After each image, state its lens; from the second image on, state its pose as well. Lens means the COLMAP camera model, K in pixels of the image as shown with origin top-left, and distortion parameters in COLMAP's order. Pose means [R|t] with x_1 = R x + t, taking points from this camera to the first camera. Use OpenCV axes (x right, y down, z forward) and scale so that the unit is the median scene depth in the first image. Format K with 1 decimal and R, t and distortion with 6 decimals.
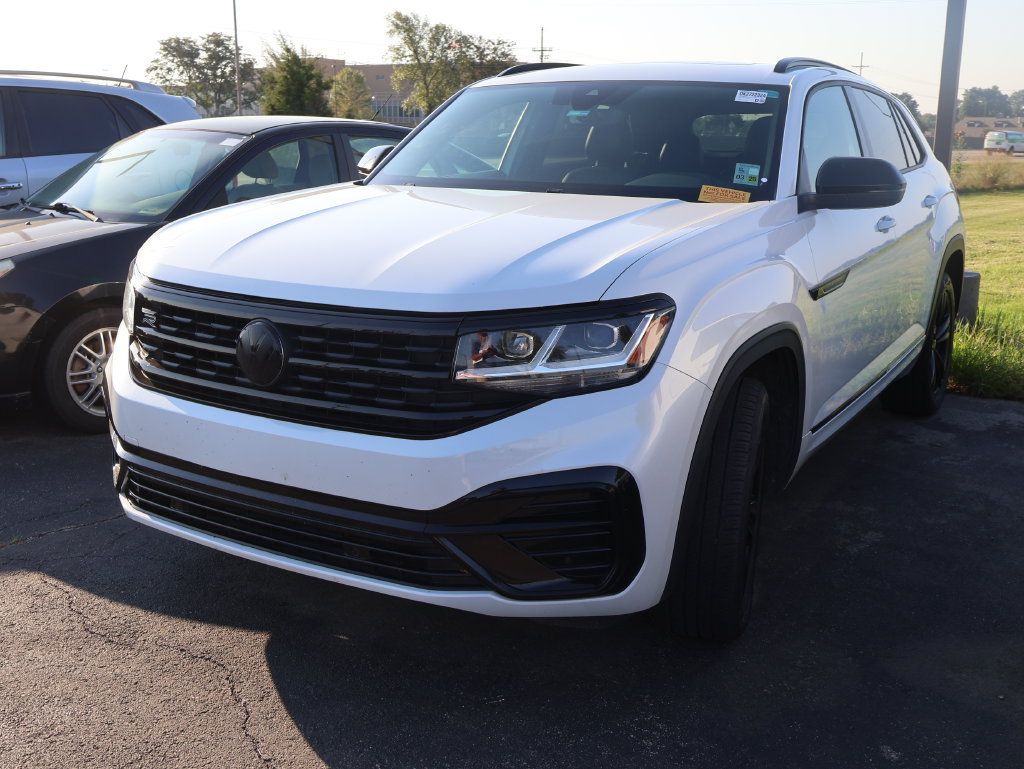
lens RADIAL K [[1074.3, 0, 508.0], [0, 1074.3, 377.8], [0, 0, 1]] dist [0.022248, -0.014152]
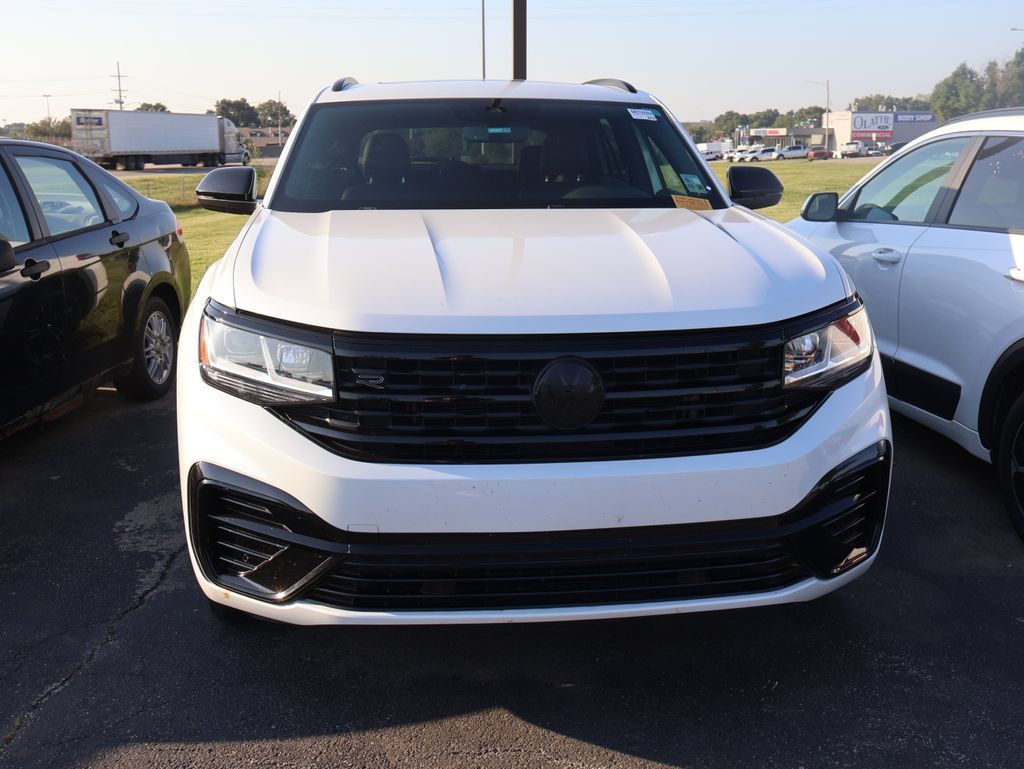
lens RADIAL K [[1074.3, 0, 508.0], [0, 1074.3, 377.8], [0, 0, 1]] dist [0.022248, -0.014152]
pose [[0.791989, -0.141414, 0.593932, -0.543026], [0.146591, 0.988394, 0.039860, -0.053660], [-0.592675, 0.055496, 0.803527, 0.193366]]
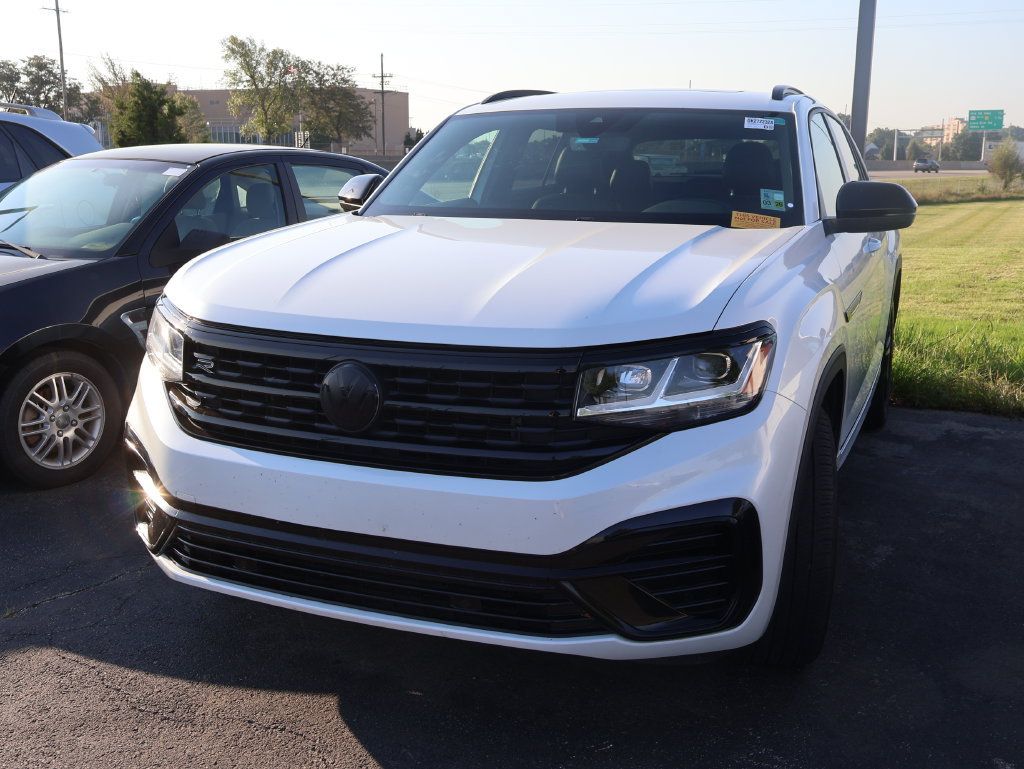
lens RADIAL K [[1073.5, 0, 517.9], [0, 1073.5, 378.3], [0, 0, 1]] dist [0.015818, 0.004402]
pose [[0.987686, -0.037262, 0.151944, -0.150841], [0.040560, 0.999003, -0.018664, -0.010512], [-0.151097, 0.024597, 0.988213, 0.035490]]
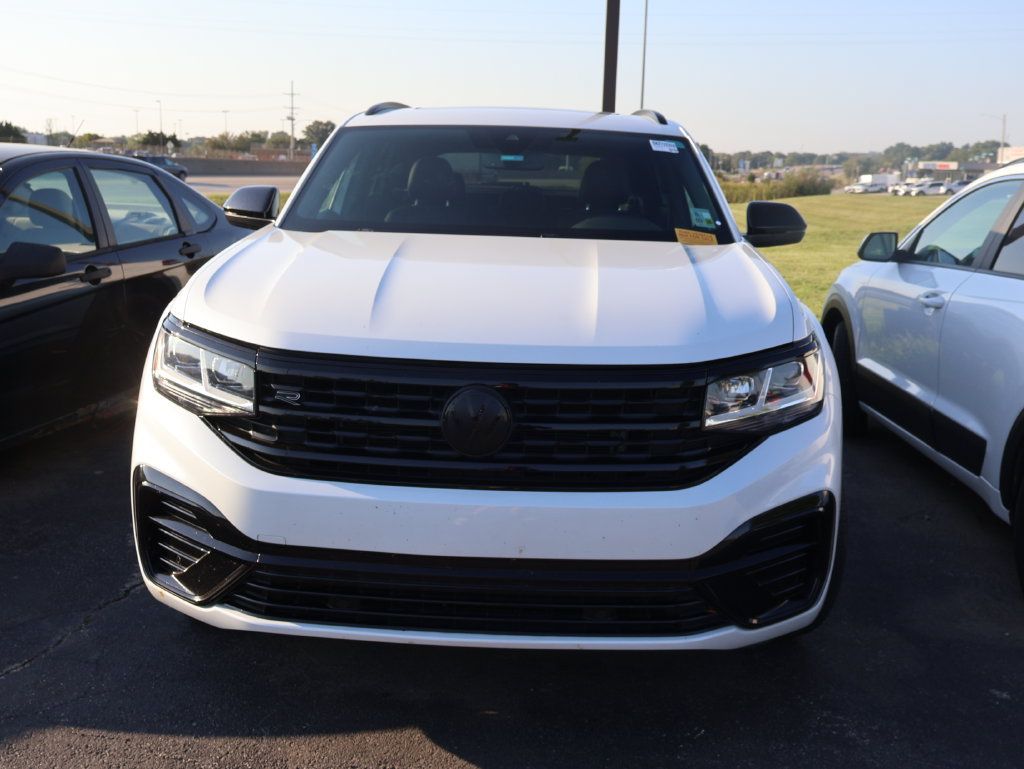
lens RADIAL K [[1073.6, 0, 512.0], [0, 1073.6, 384.5], [0, 0, 1]] dist [0.019122, -0.005937]
pose [[0.870586, -0.084592, 0.484689, -0.432665], [0.091551, 0.995757, 0.009347, -0.040274], [-0.483423, 0.036237, 0.874637, 0.114924]]
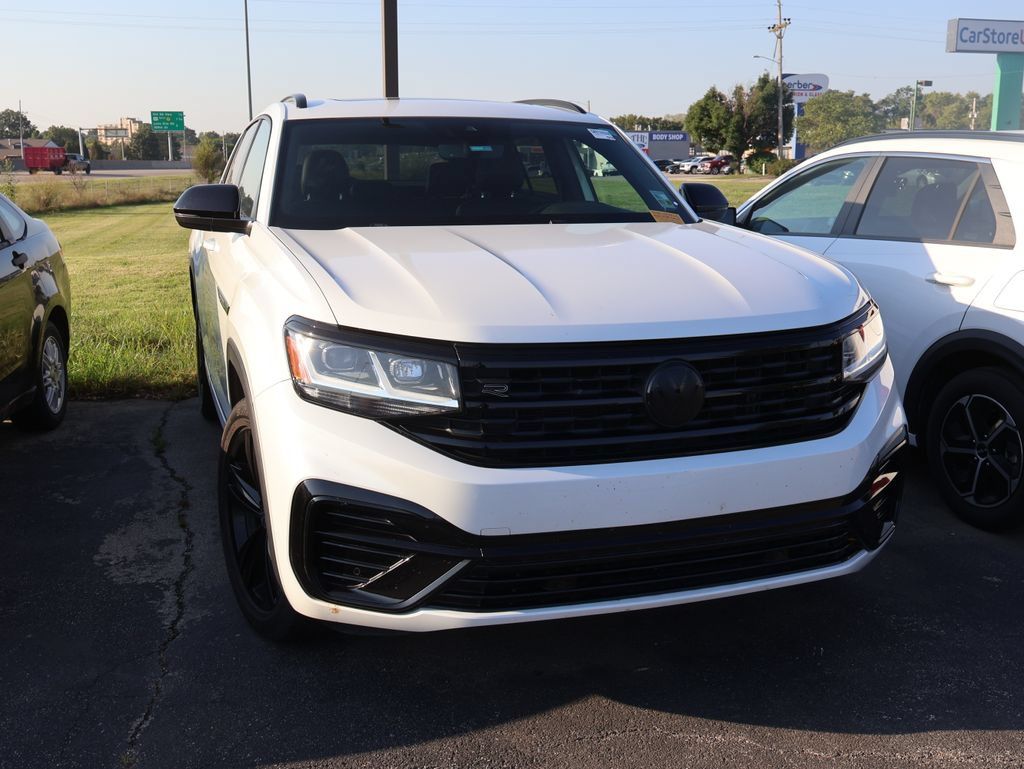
lens RADIAL K [[1073.6, 0, 512.0], [0, 1073.6, 384.5], [0, 0, 1]] dist [0.019122, -0.005937]
pose [[0.639329, -0.166072, 0.750786, -0.713285], [0.175910, 0.982093, 0.067441, -0.083400], [-0.748542, 0.088954, 0.657094, 0.305366]]
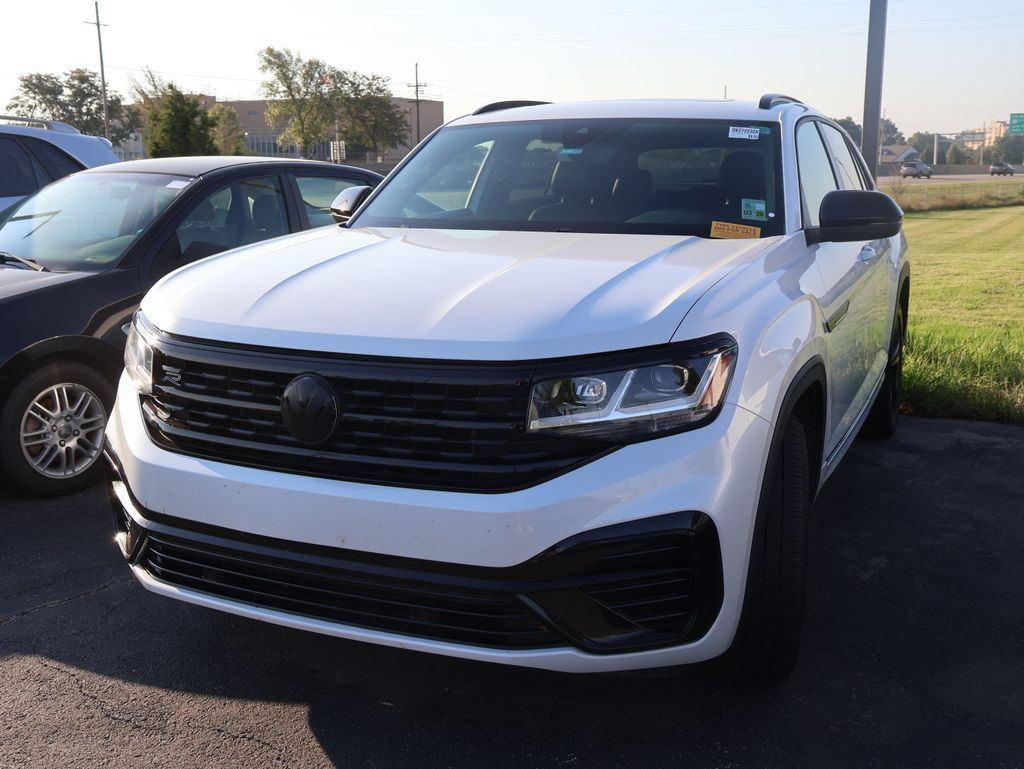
lens RADIAL K [[1073.5, 0, 517.9], [0, 1073.5, 378.3], [0, 0, 1]] dist [0.015818, 0.004402]
pose [[0.992264, -0.037909, 0.118217, -0.105881], [0.041322, 0.998793, -0.026554, -0.011769], [-0.117067, 0.031233, 0.992633, 0.026697]]
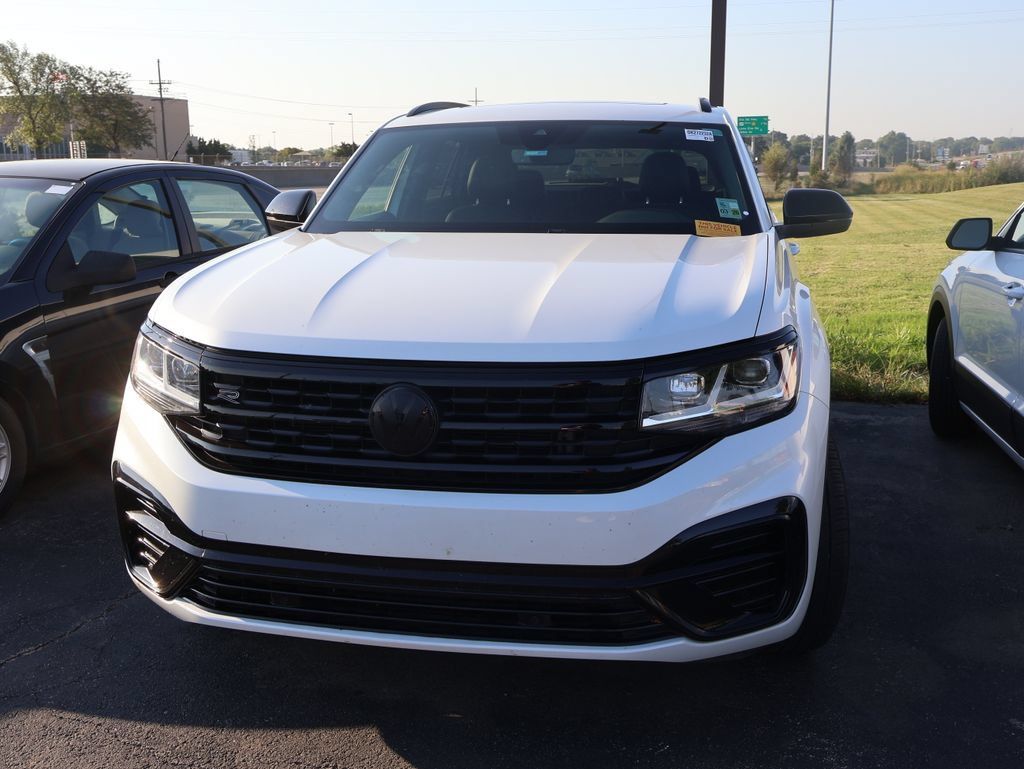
lens RADIAL K [[1073.6, 0, 512.0], [0, 1073.6, 384.5], [0, 0, 1]] dist [0.019122, -0.005937]
pose [[0.940533, -0.085838, 0.328678, -0.293995], [0.093372, 0.995605, -0.007175, -0.025353], [-0.326617, 0.037438, 0.944415, 0.068782]]
